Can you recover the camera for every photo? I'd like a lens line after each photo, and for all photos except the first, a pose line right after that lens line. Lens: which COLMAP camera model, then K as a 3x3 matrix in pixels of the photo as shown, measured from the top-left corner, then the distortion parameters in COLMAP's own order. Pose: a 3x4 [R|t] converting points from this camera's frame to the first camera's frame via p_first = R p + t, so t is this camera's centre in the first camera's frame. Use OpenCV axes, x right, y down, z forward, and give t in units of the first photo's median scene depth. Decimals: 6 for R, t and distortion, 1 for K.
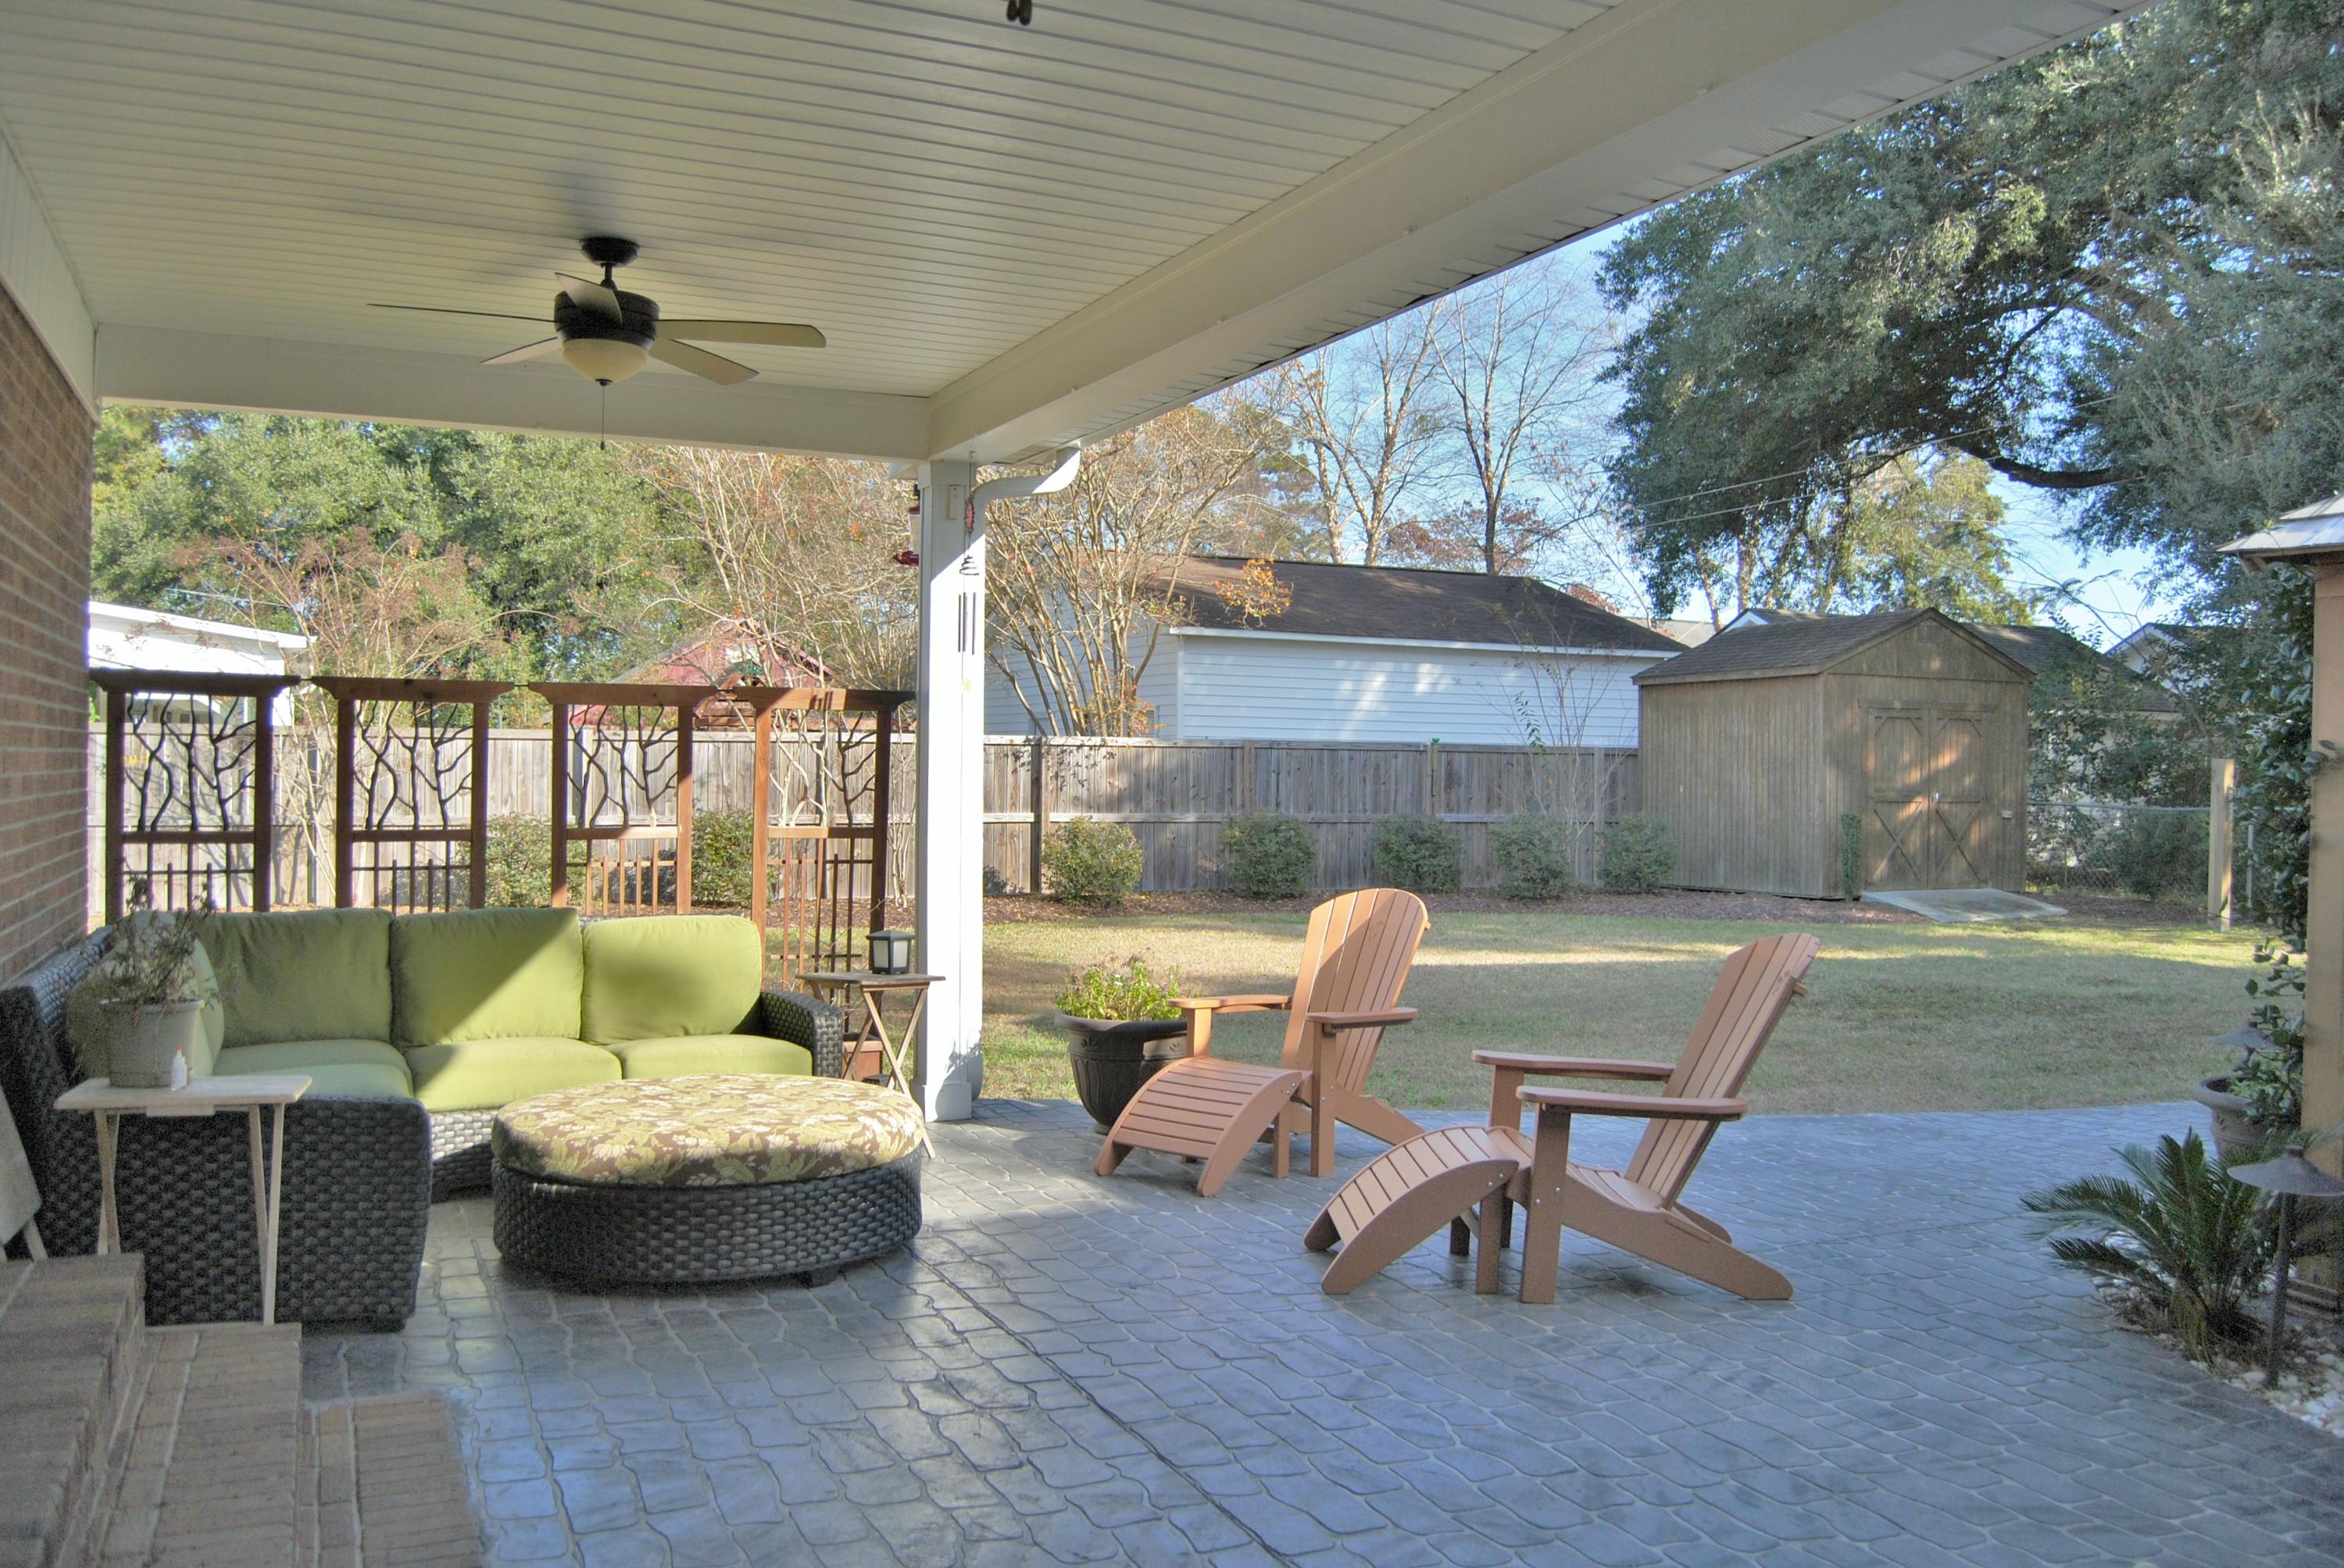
lens RADIAL K [[1939.3, 0, 1166.1], [0, 1939.3, 781.3], [0, 0, 1]] dist [-0.085006, 0.000339]
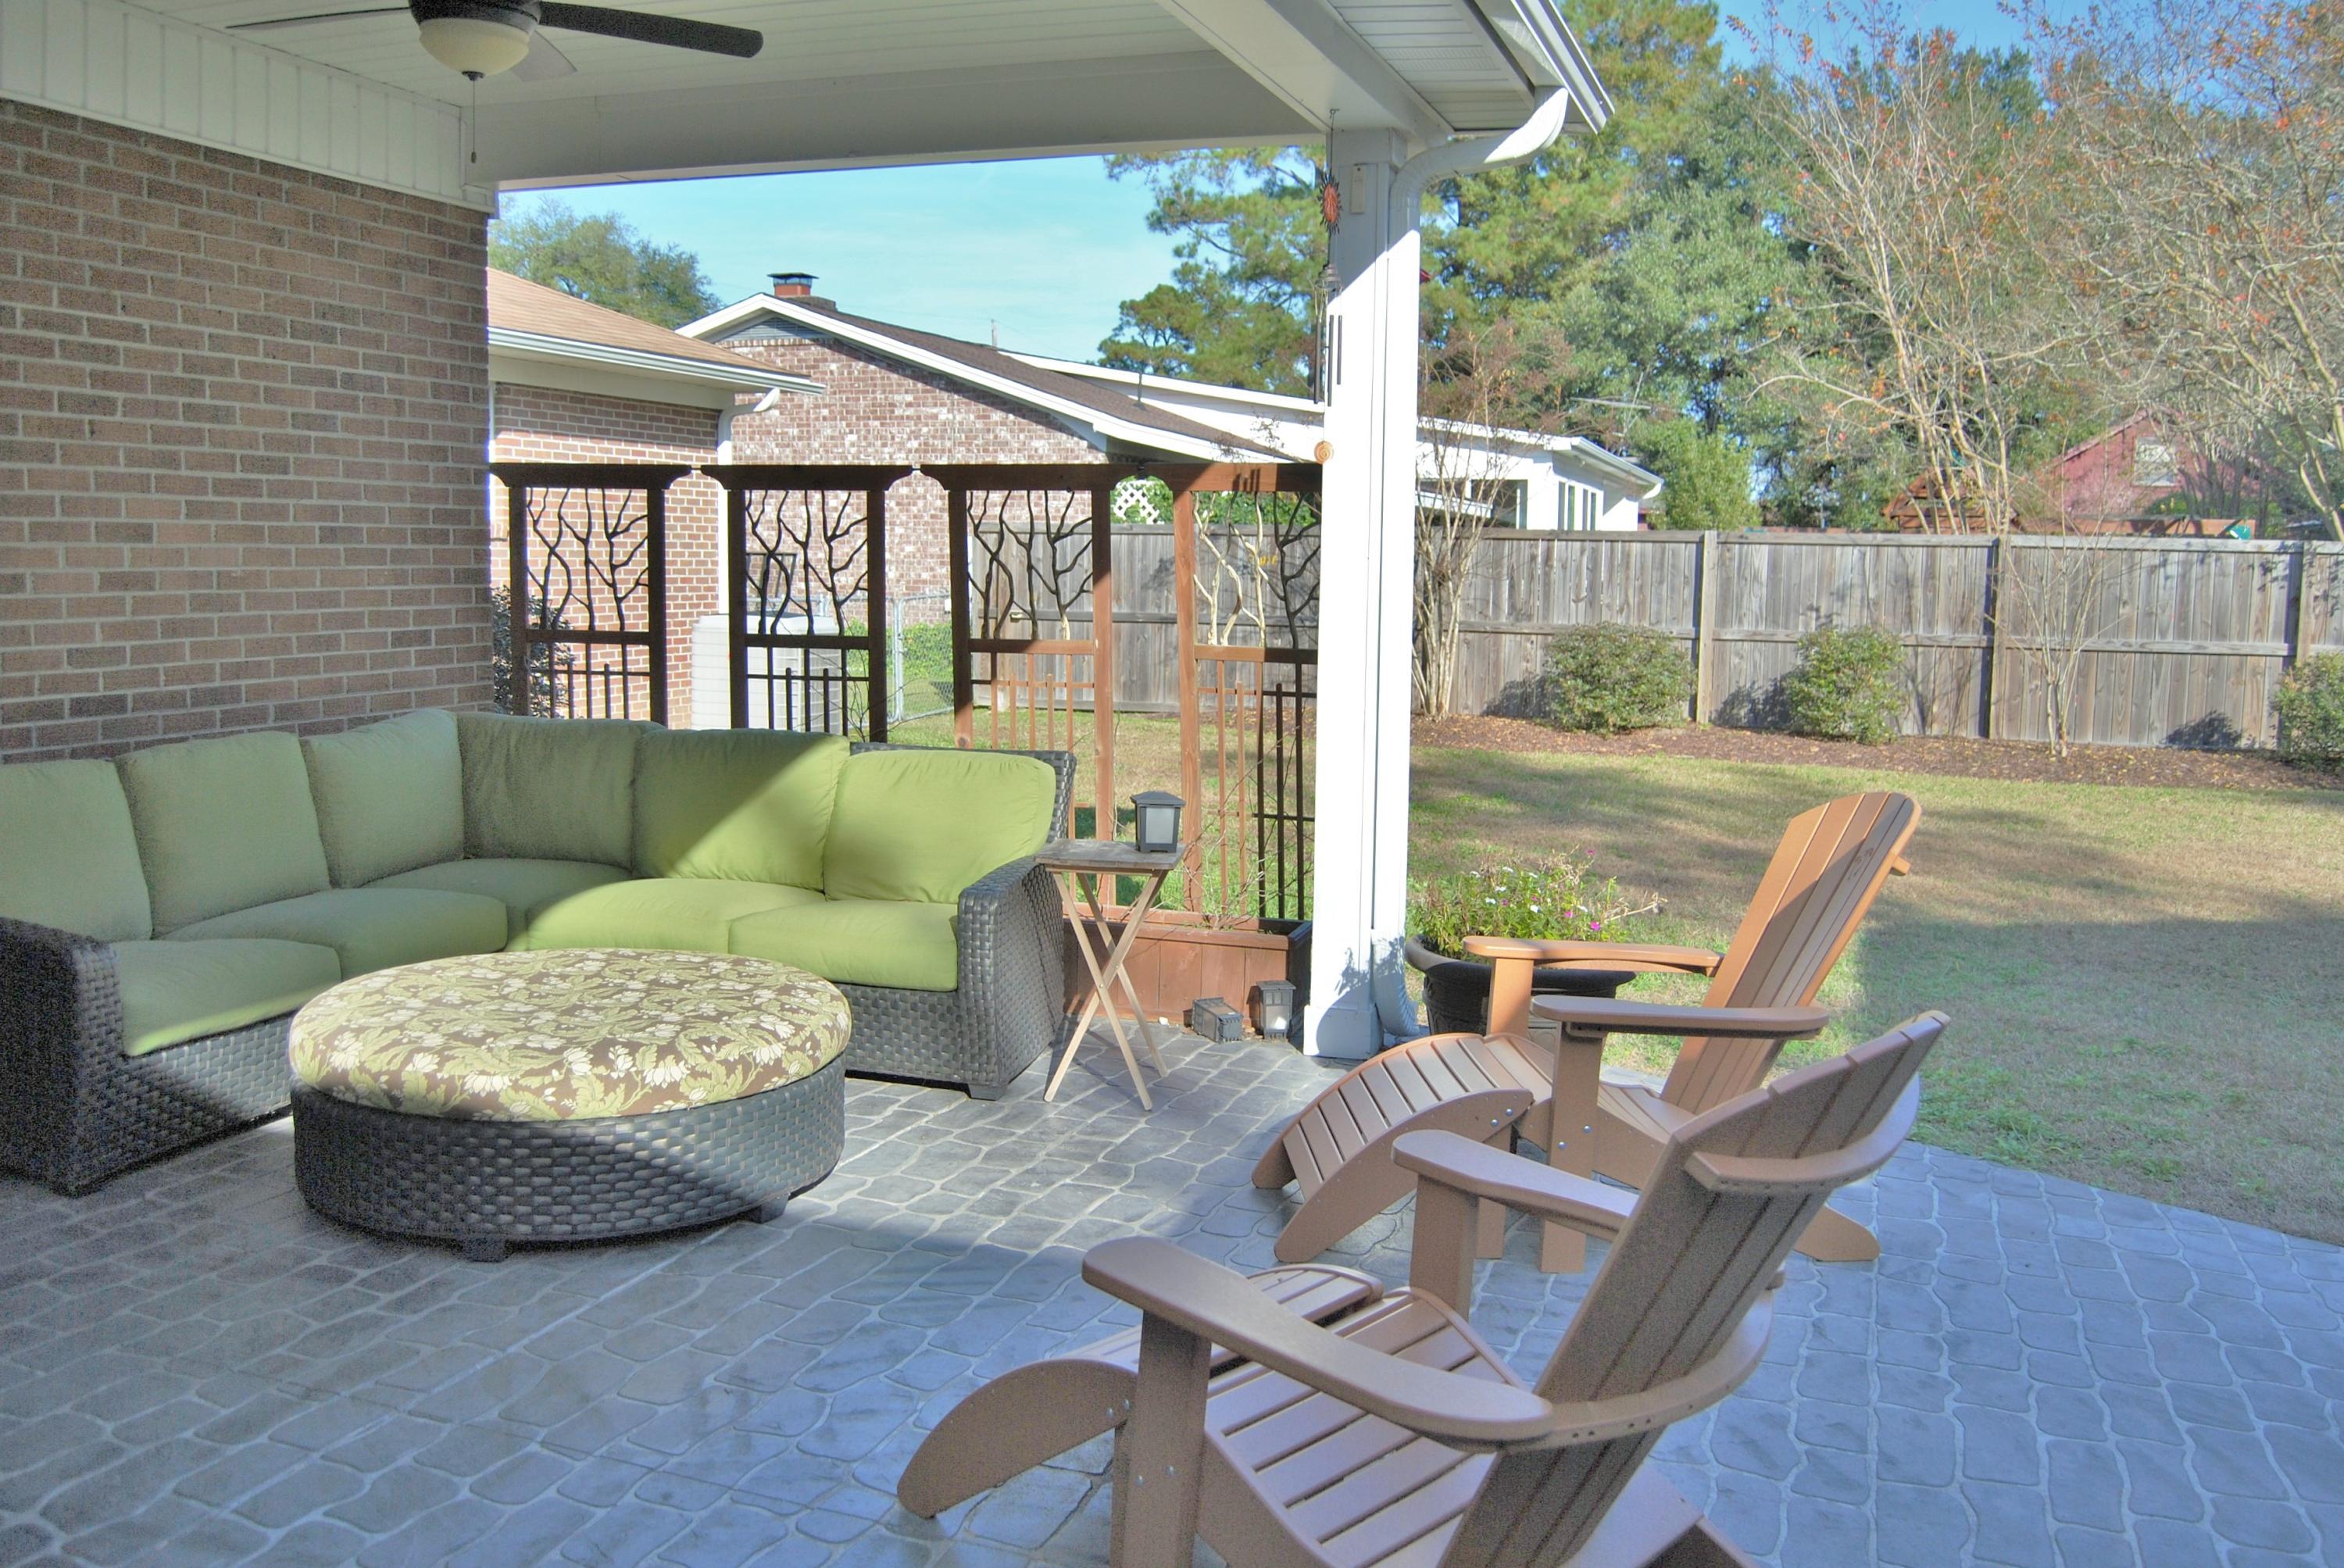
lens RADIAL K [[1939.3, 0, 1174.5], [0, 1939.3, 778.3], [0, 0, 1]] dist [-0.085006, 0.000339]
pose [[0.716677, 0.080714, -0.692718, 0.339953], [-0.012927, 0.994647, 0.102520, -0.002790], [0.697285, -0.064519, 0.713884, 0.447588]]
